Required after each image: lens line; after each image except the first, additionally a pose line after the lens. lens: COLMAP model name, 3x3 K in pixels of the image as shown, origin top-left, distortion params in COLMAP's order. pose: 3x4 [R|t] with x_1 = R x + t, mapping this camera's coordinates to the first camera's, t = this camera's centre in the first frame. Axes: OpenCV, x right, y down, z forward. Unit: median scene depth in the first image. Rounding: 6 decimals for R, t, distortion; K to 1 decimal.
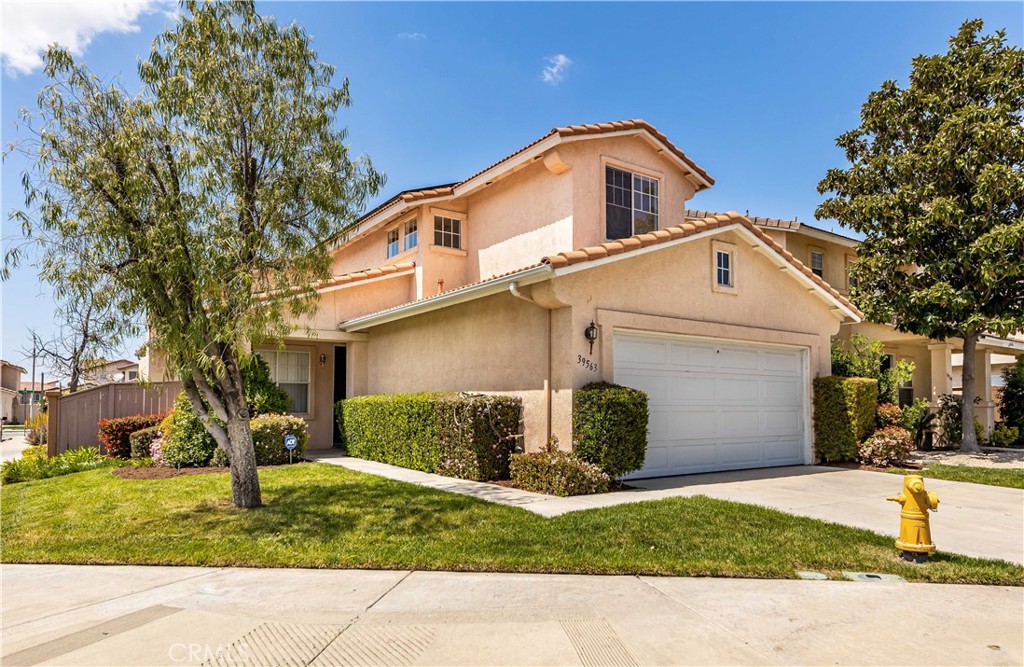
lens RADIAL K [[622.1, 0, 504.8], [0, 622.1, 360.4], [0, 0, 1]] dist [0.004056, 0.000794]
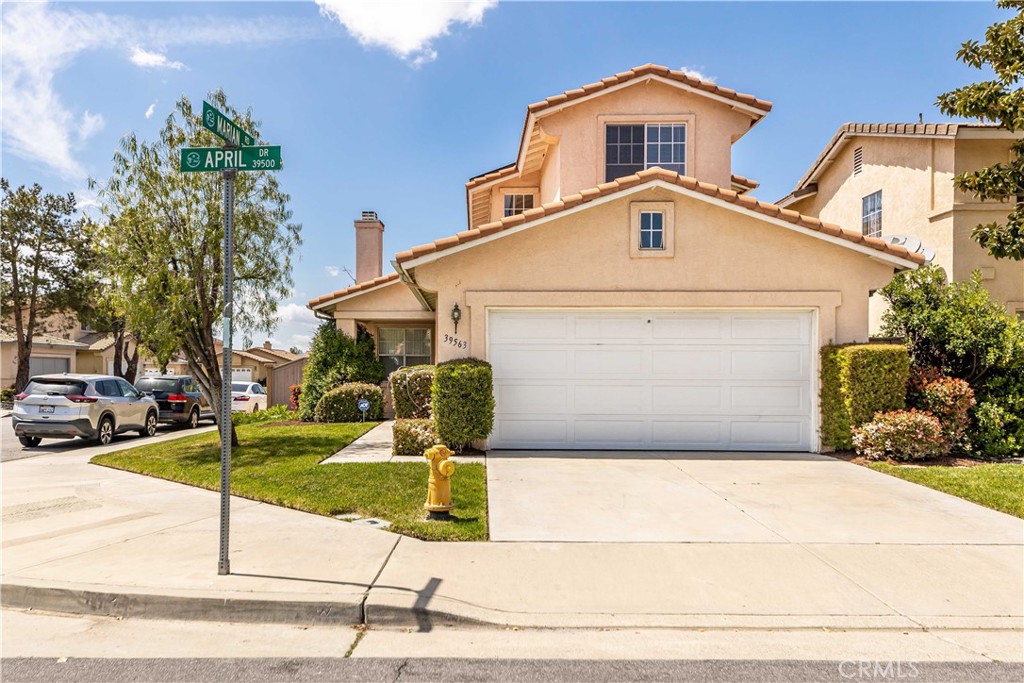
lens RADIAL K [[716.9, 0, 512.0], [0, 716.9, 346.0], [0, 0, 1]] dist [-0.003079, -0.001661]
pose [[0.810719, -0.017391, -0.585177, 0.744844], [0.042413, 0.998677, 0.029079, -0.016057], [0.583897, -0.048394, 0.810384, 0.017388]]
